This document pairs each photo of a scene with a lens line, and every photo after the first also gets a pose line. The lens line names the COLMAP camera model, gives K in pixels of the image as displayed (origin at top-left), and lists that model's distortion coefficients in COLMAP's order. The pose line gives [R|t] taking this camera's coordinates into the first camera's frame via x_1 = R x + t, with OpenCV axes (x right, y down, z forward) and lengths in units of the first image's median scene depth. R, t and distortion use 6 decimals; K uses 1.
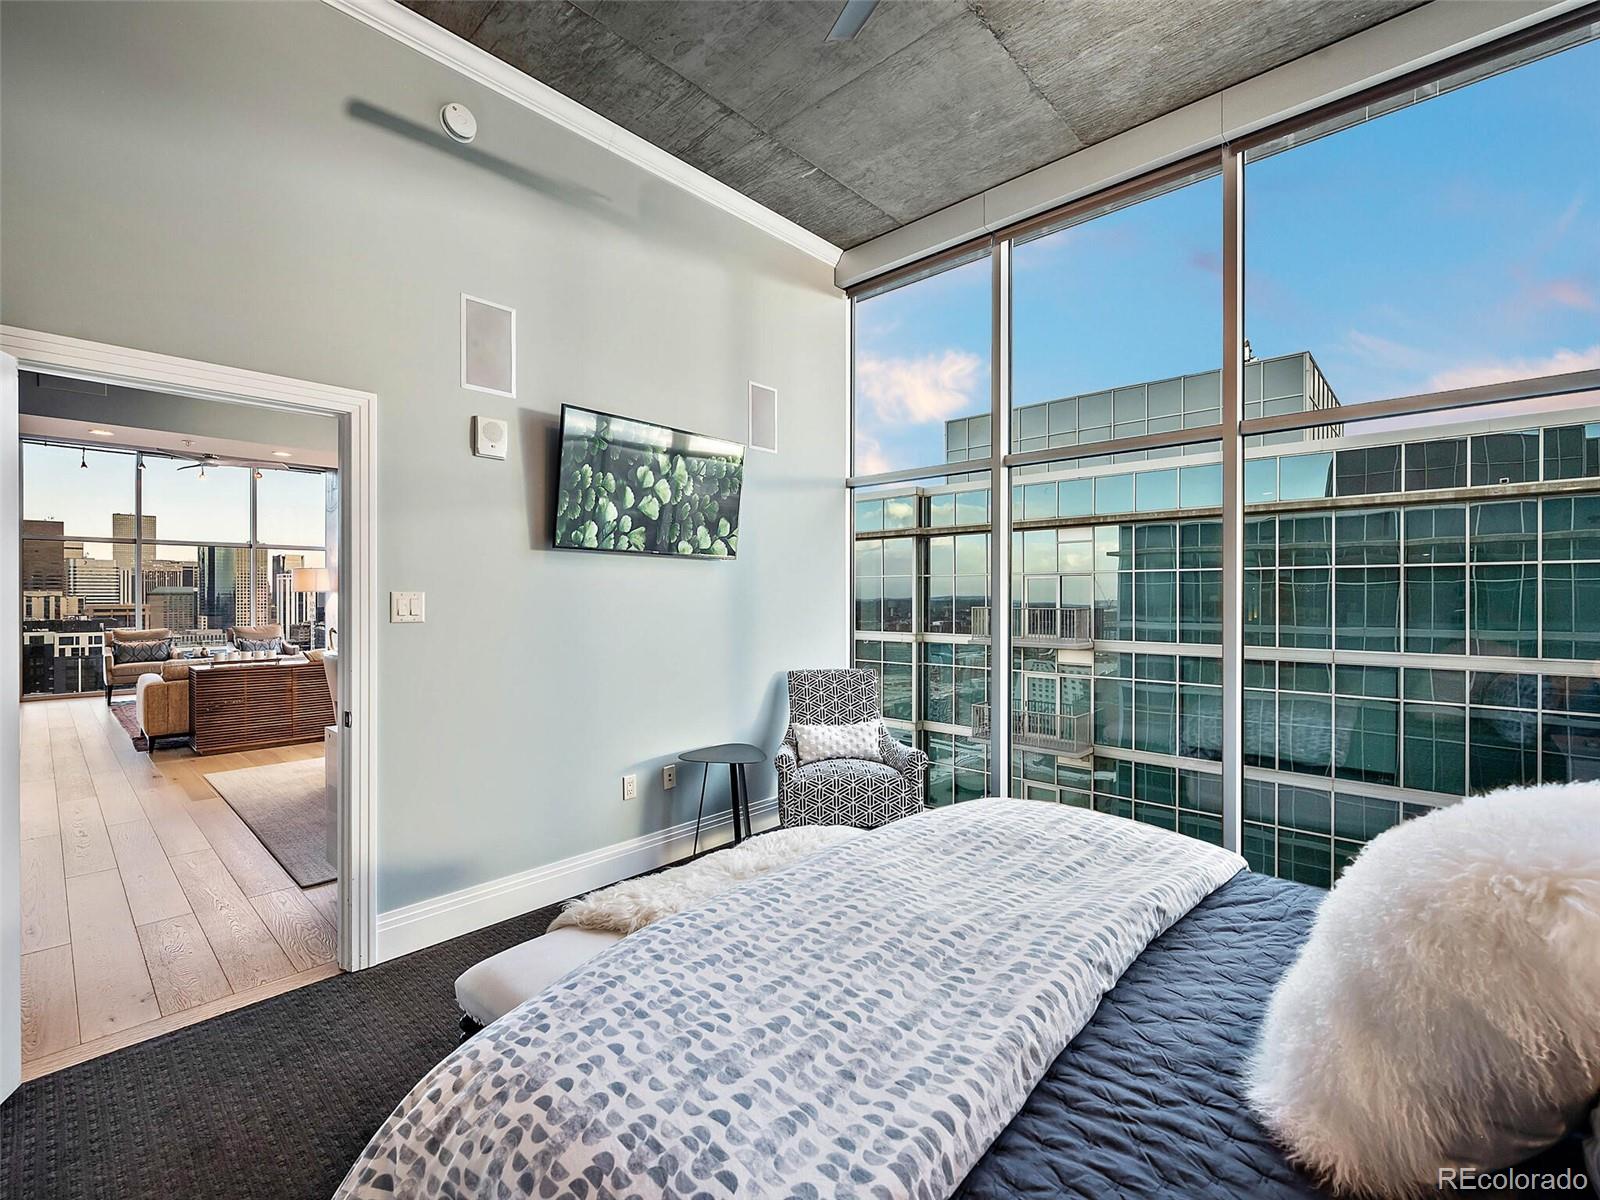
lens RADIAL K [[710.9, 0, 790.2], [0, 710.9, 600.4], [0, 0, 1]] dist [-0.003341, 0.000236]
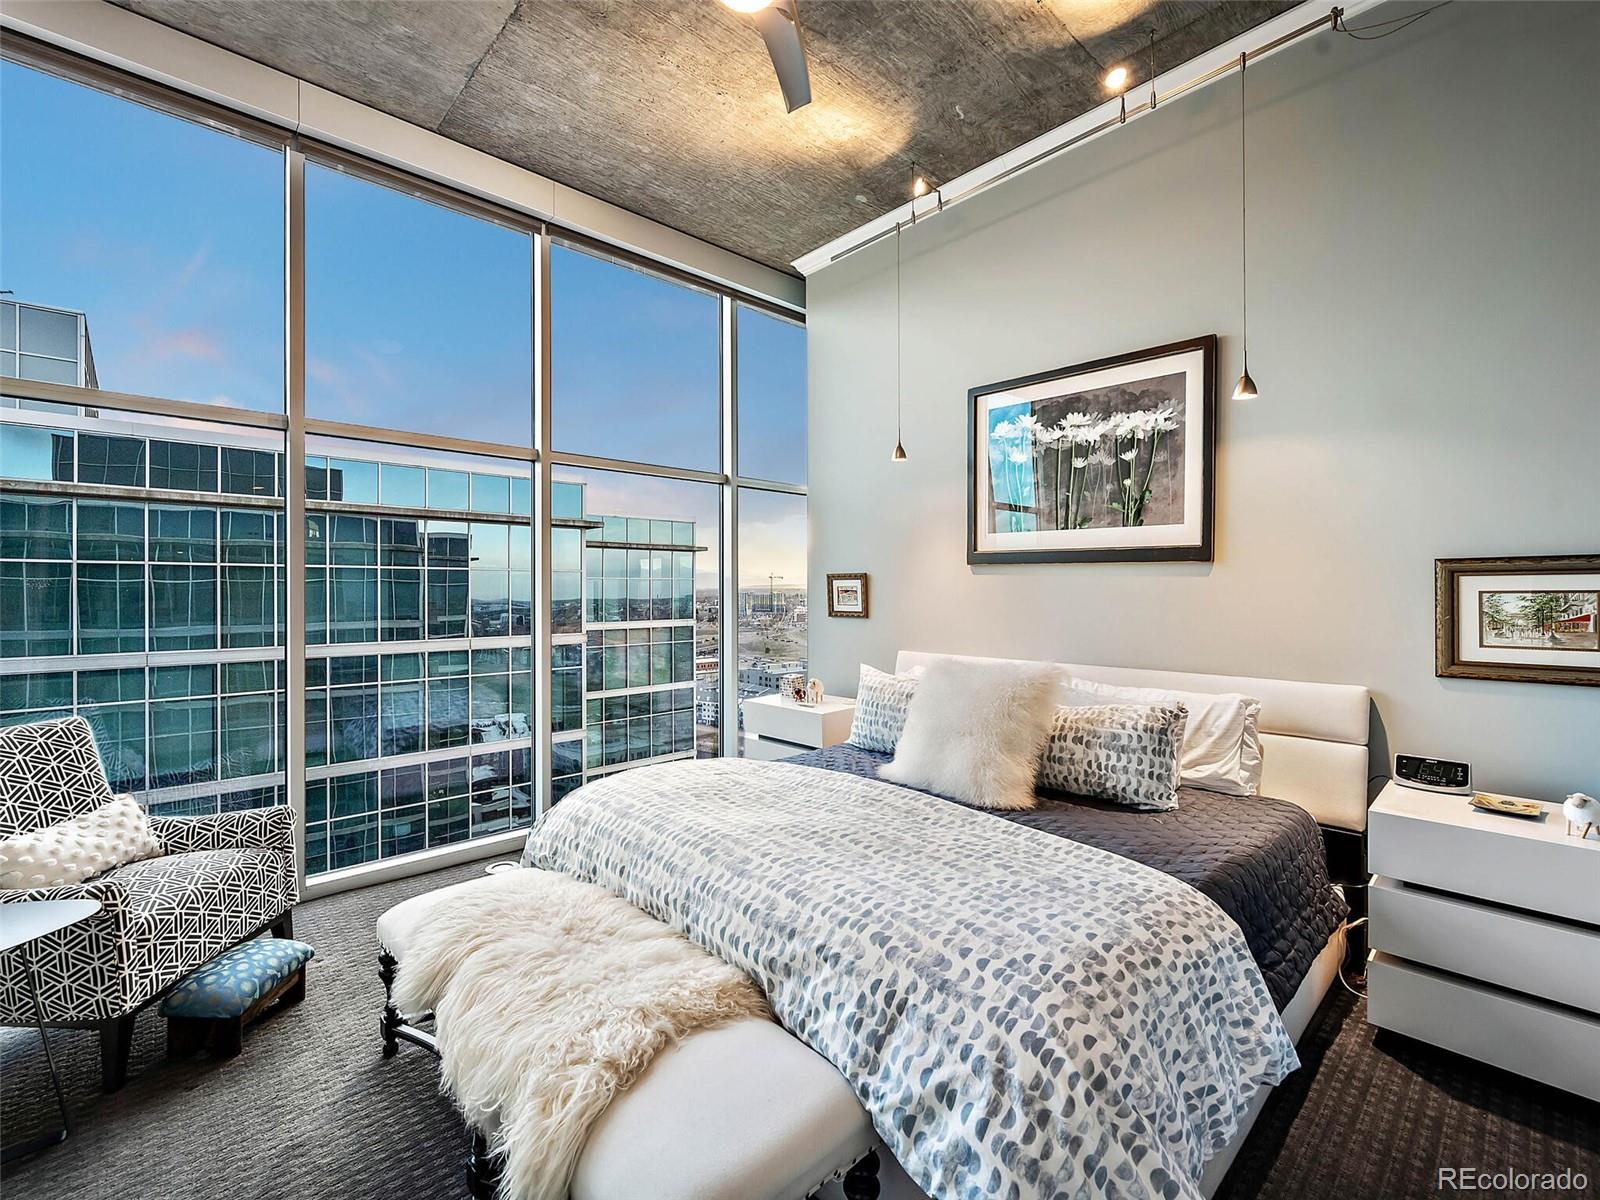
lens RADIAL K [[710.9, 0, 800.8], [0, 710.9, 594.5], [0, 0, 1]] dist [-0.003341, 0.000236]
pose [[0.073325, -0.006374, 0.997288, -1.122398], [0.013061, 0.999900, 0.005431, -0.004200], [-0.997223, 0.012628, 0.073401, 0.936606]]
